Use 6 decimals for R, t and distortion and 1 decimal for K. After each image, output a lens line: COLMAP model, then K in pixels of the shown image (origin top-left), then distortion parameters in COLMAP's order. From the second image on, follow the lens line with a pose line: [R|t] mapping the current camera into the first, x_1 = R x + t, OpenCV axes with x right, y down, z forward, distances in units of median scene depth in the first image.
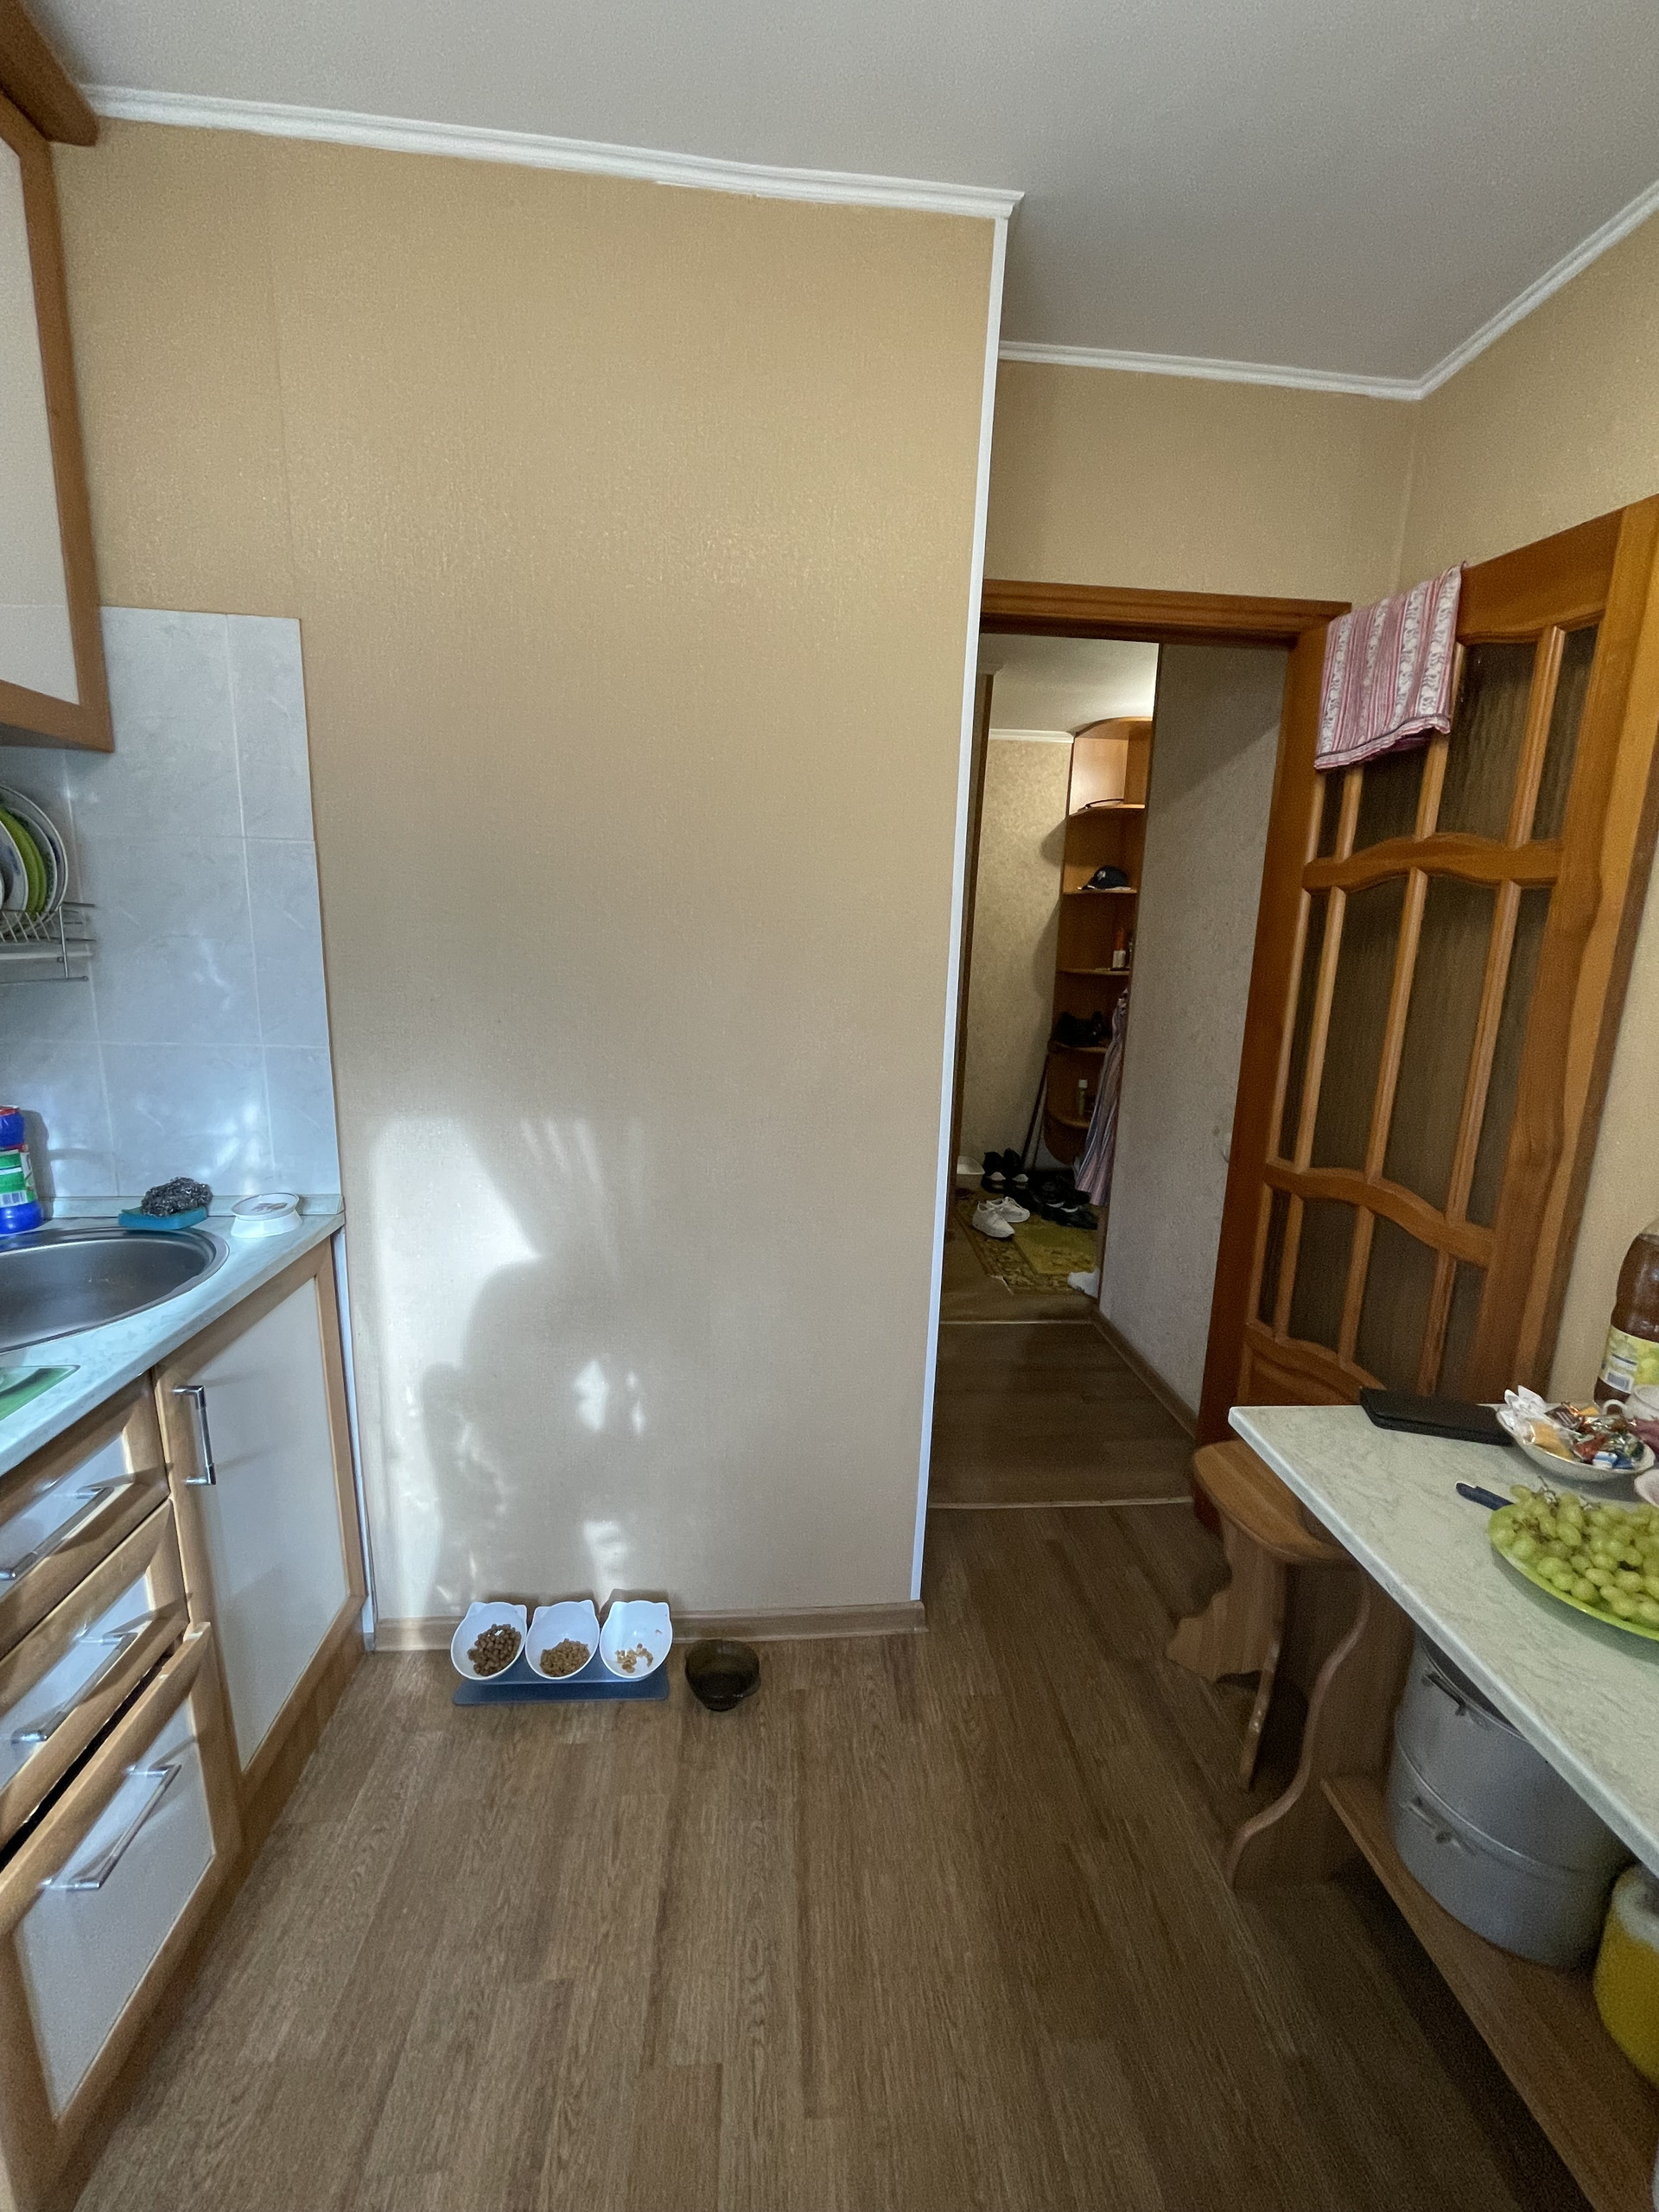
lens RADIAL K [[897.0, 0, 831.4], [0, 897.0, 1104.3], [0, 0, 1]] dist [-0.003044, -0.000430]
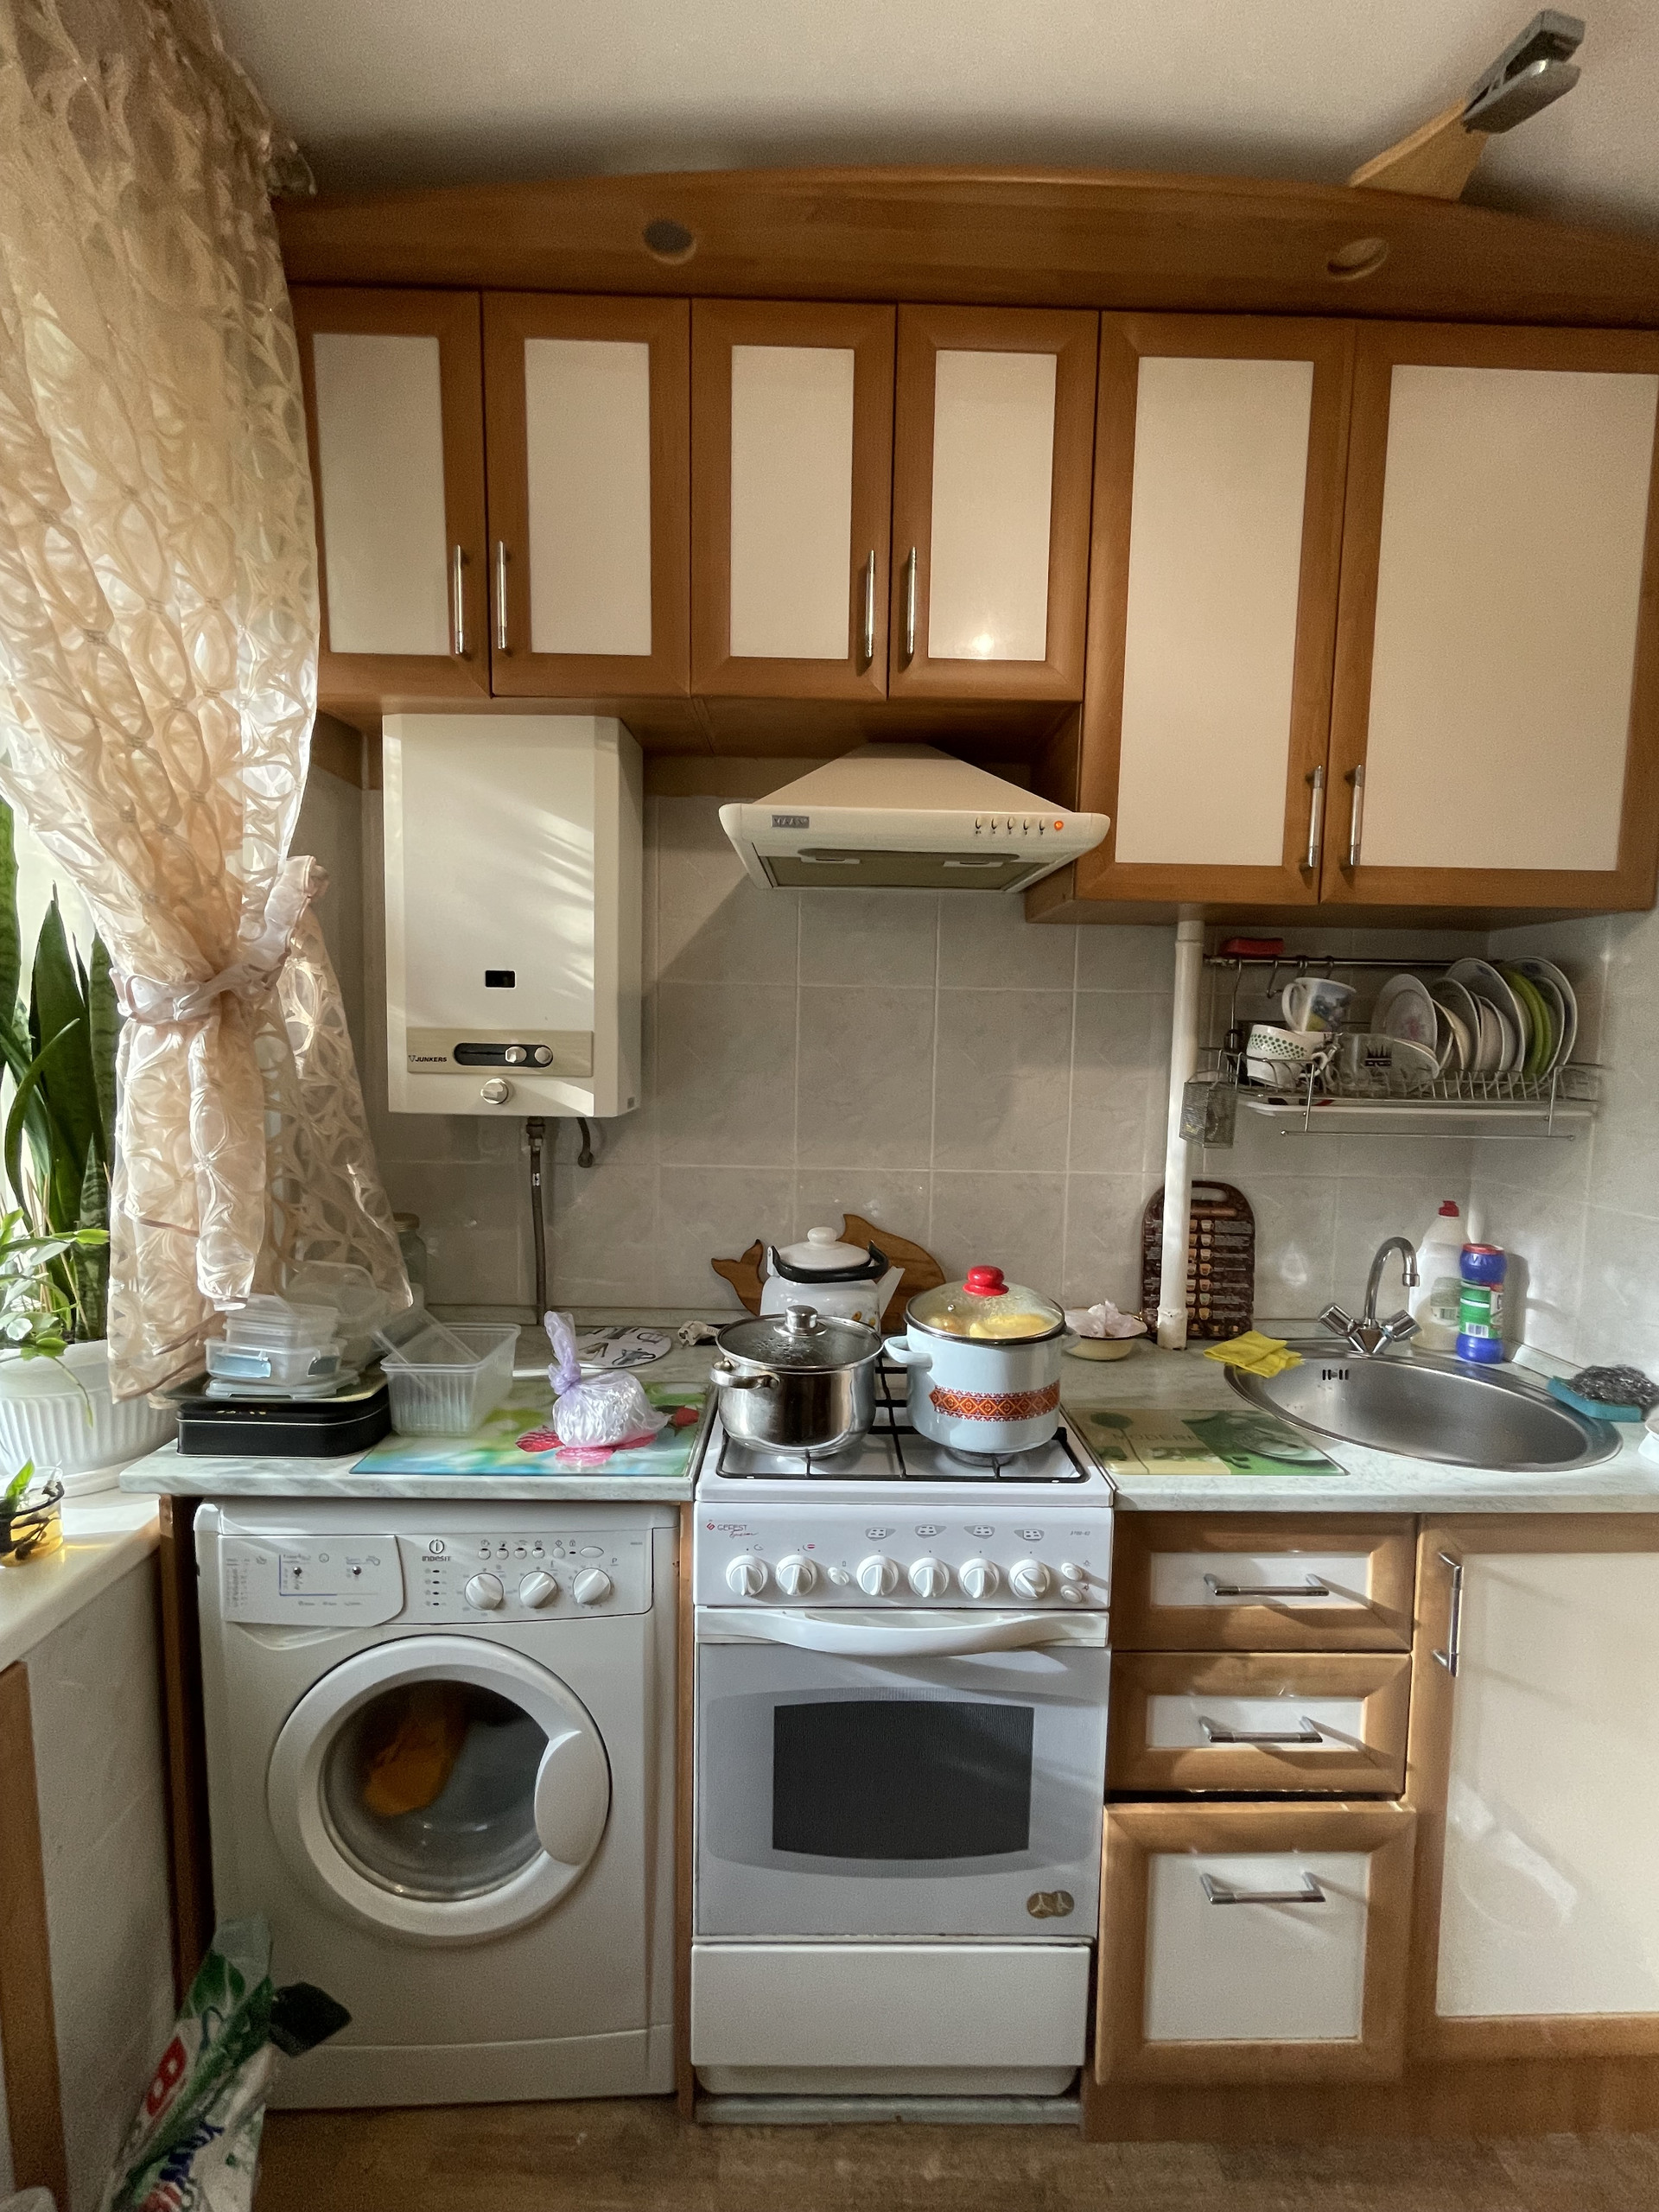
lens RADIAL K [[897.0, 0, 831.4], [0, 897.0, 1104.3], [0, 0, 1]] dist [-0.003044, -0.000430]
pose [[-0.064249, 0.046401, -0.996855, 0.228940], [-0.210908, 0.975723, 0.059011, -0.067657], [0.975392, 0.214036, -0.052903, 0.261510]]
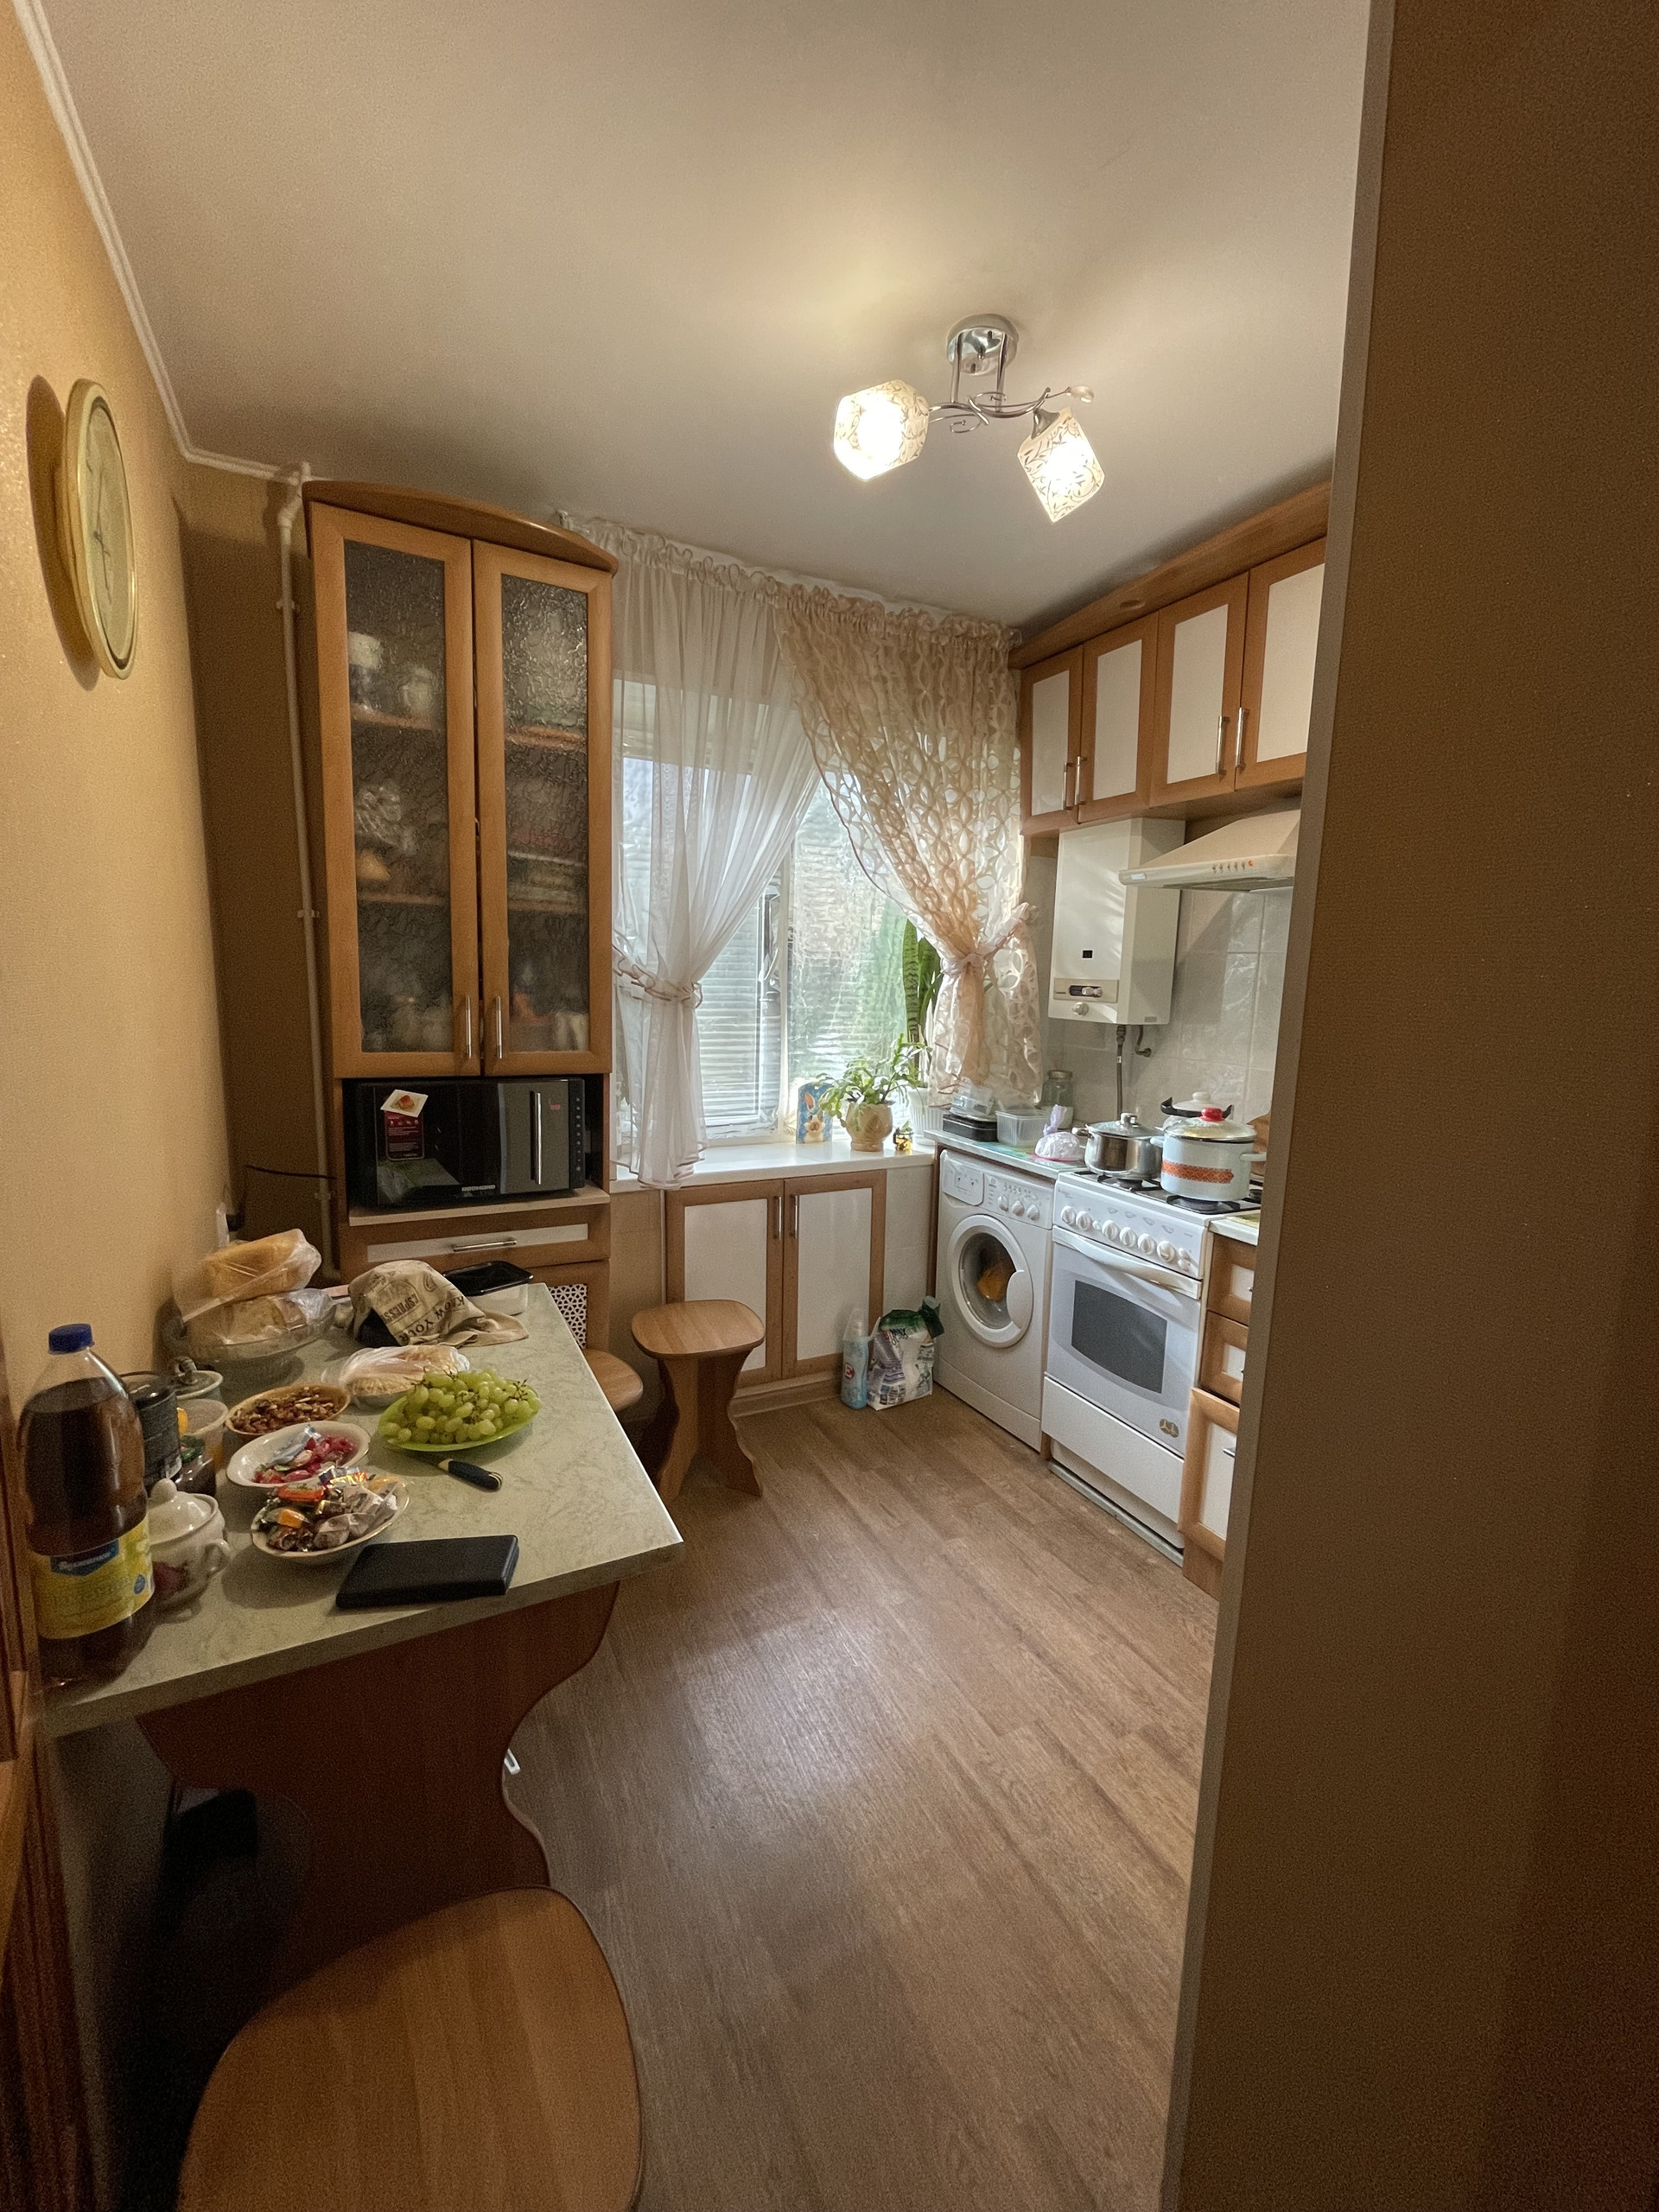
lens RADIAL K [[897.0, 0, 831.4], [0, 897.0, 1104.3], [0, 0, 1]] dist [-0.003044, -0.000430]
pose [[-0.919654, -0.000475, -0.392730, 0.630420], [-0.130439, 0.943601, 0.304308, -0.308572], [0.370435, 0.331086, -0.867848, 1.598552]]
